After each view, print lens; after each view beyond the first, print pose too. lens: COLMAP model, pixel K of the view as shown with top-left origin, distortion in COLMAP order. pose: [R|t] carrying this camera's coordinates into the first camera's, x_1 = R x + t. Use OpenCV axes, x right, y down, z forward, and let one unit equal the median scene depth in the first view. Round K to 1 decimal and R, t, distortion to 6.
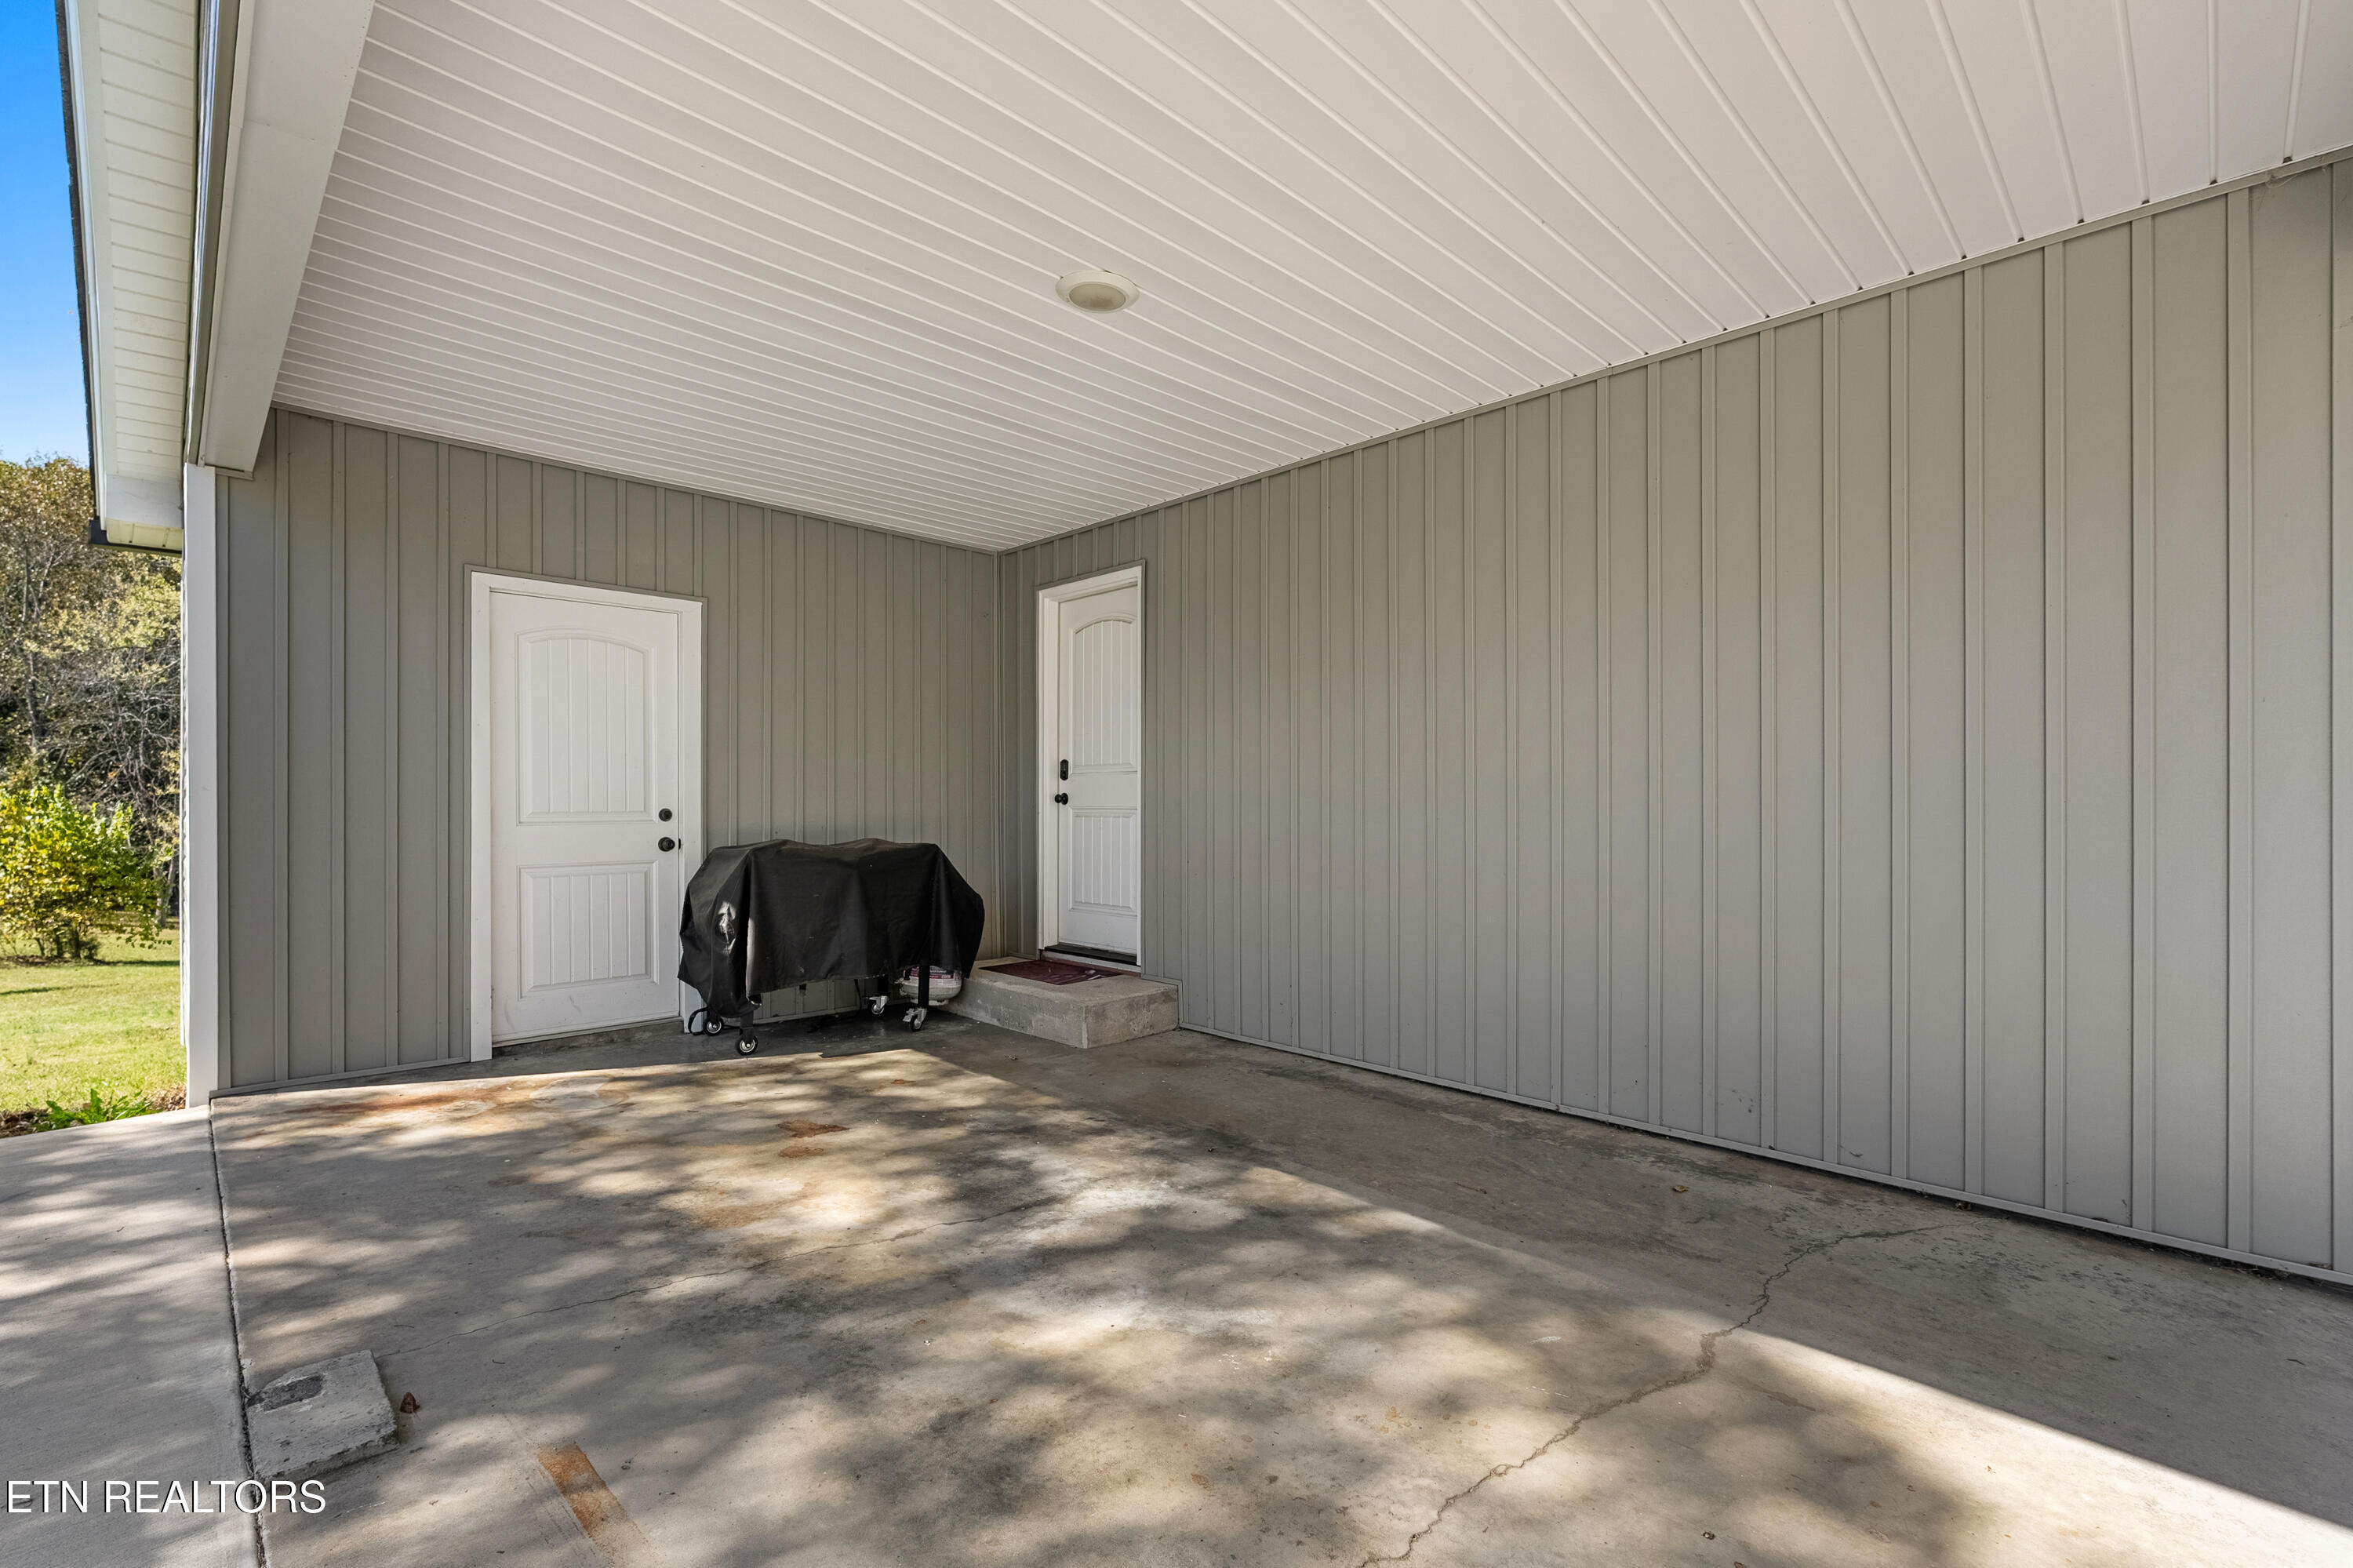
lens RADIAL K [[1037.5, 0, 1176.5], [0, 1037.5, 784.0], [0, 0, 1]] dist [-0.001301, 0.000436]
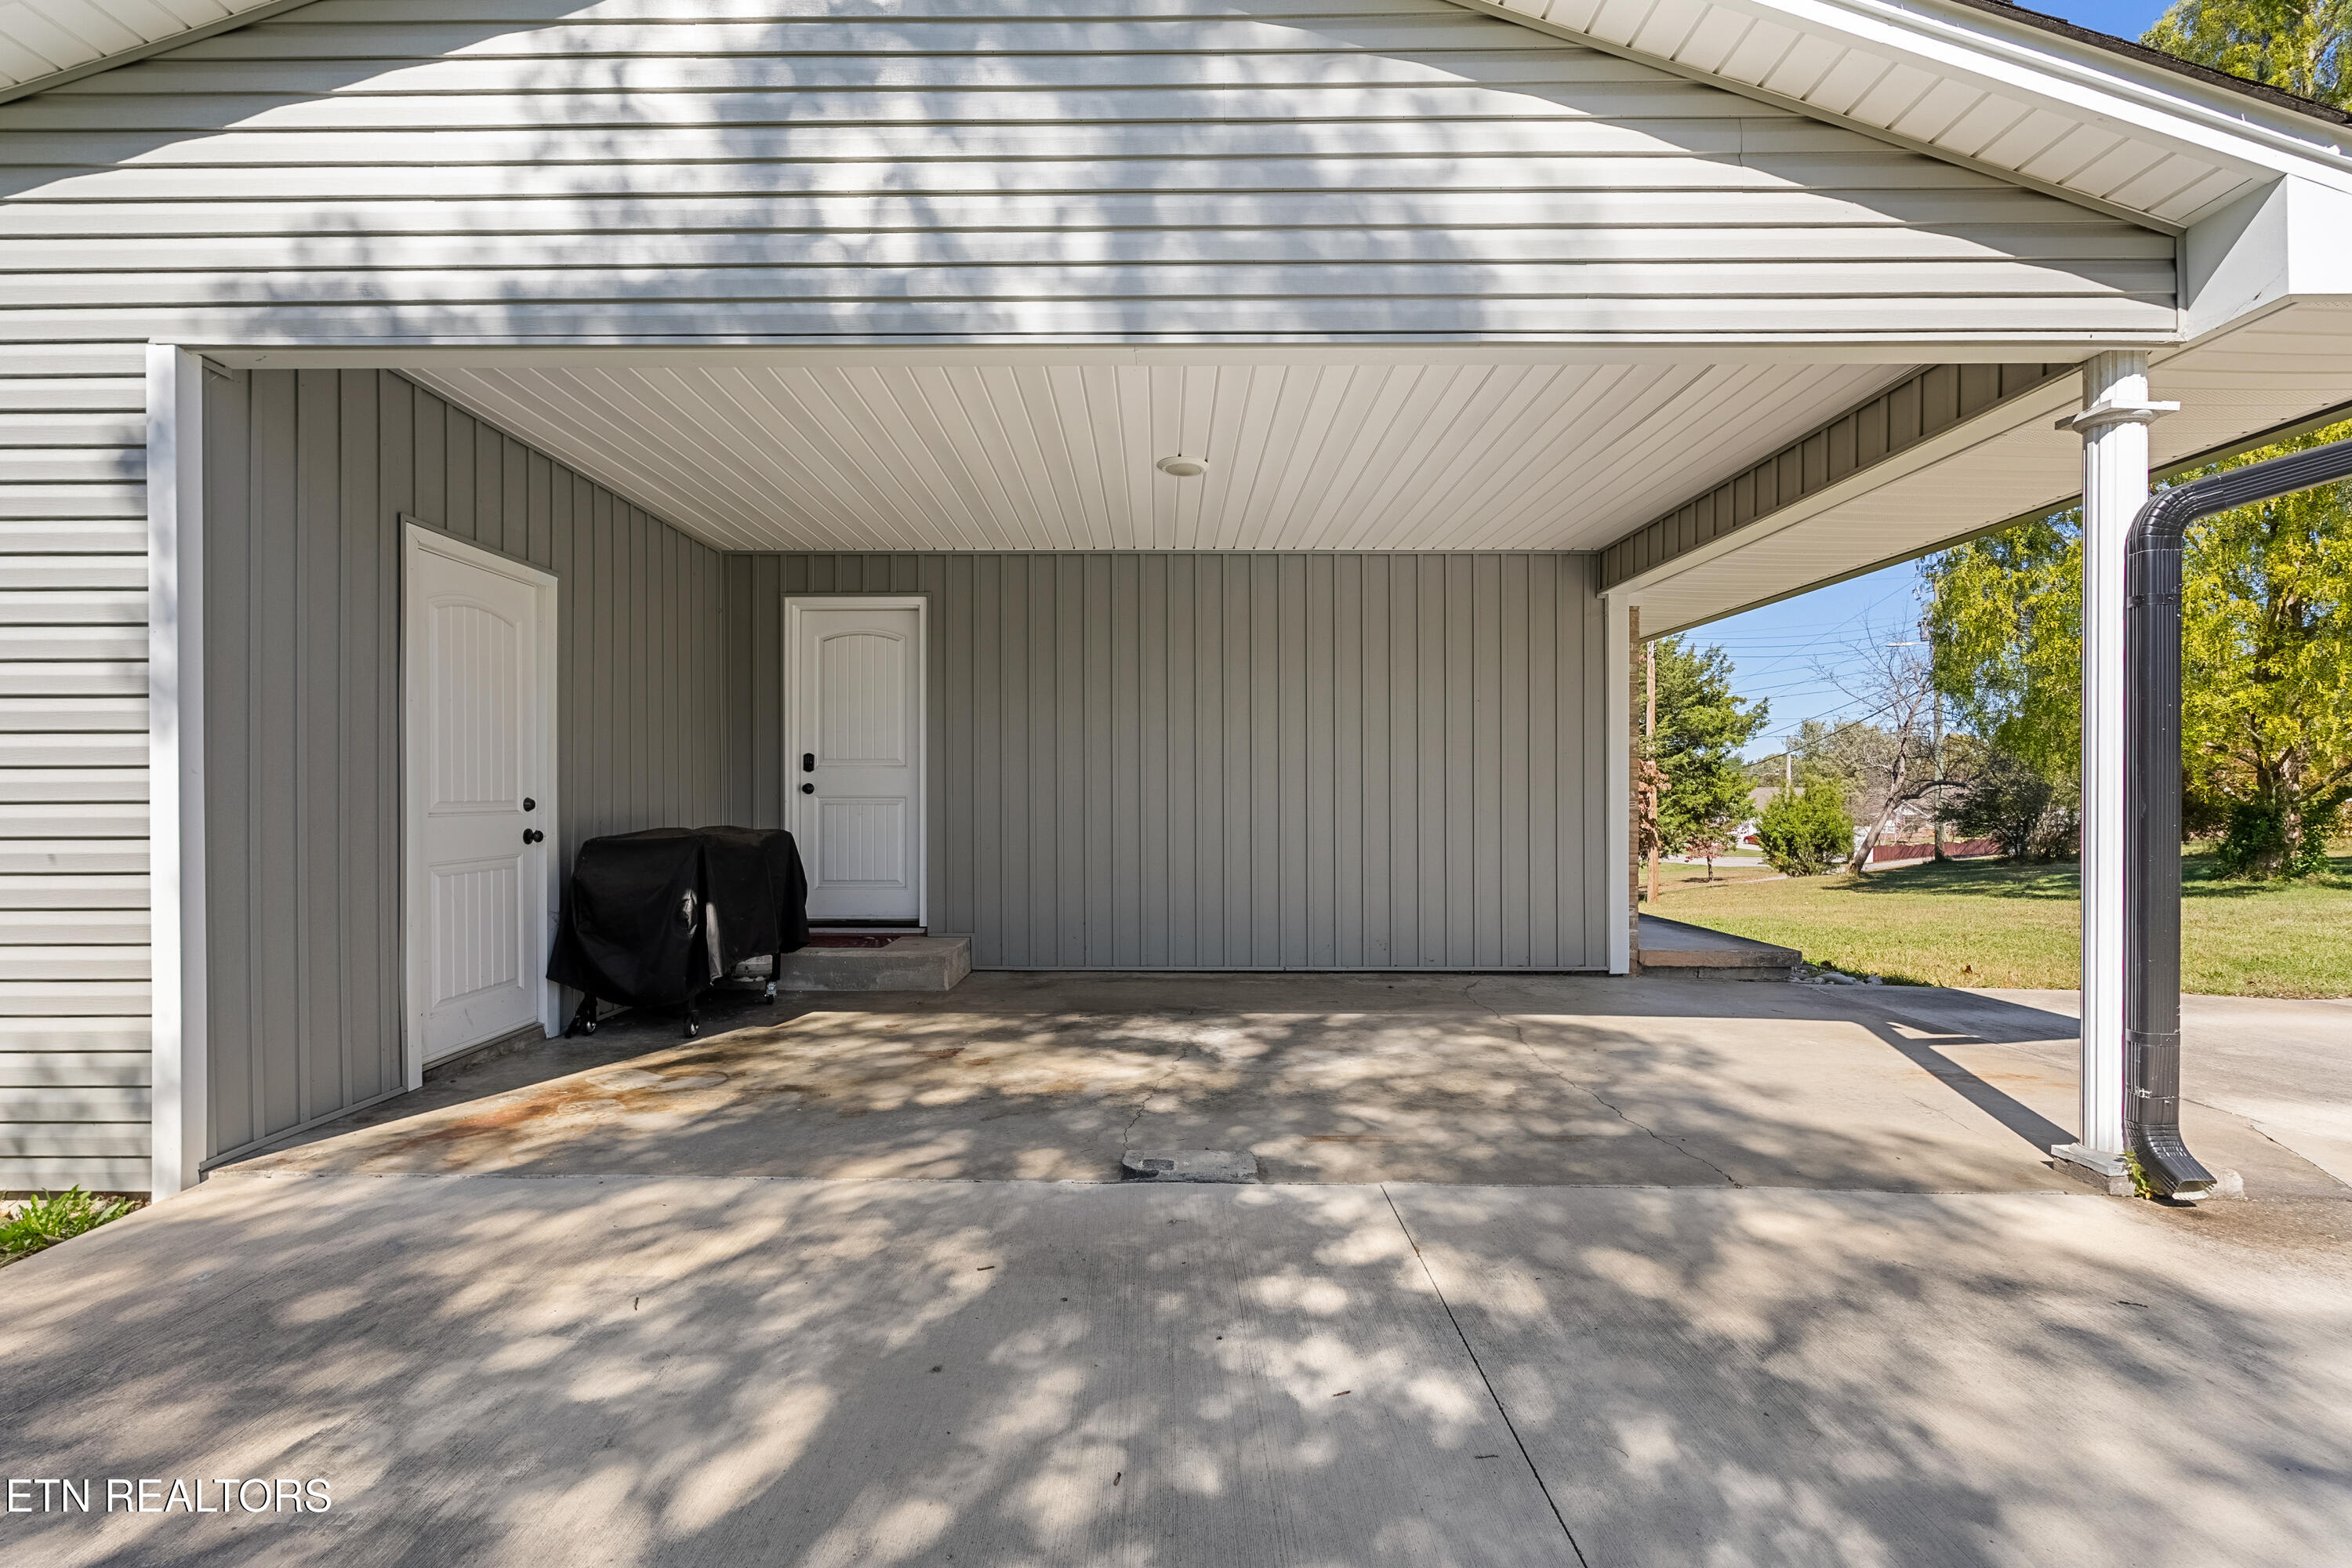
lens RADIAL K [[1002.8, 0, 1167.3], [0, 1002.8, 777.2], [0, 0, 1]] dist [-0.001745, 0.000001]
pose [[0.700375, 0.012868, 0.713659, -0.795036], [-0.014940, 0.999883, -0.003367, -0.000128], [-0.713619, -0.008303, 0.700485, -0.027666]]
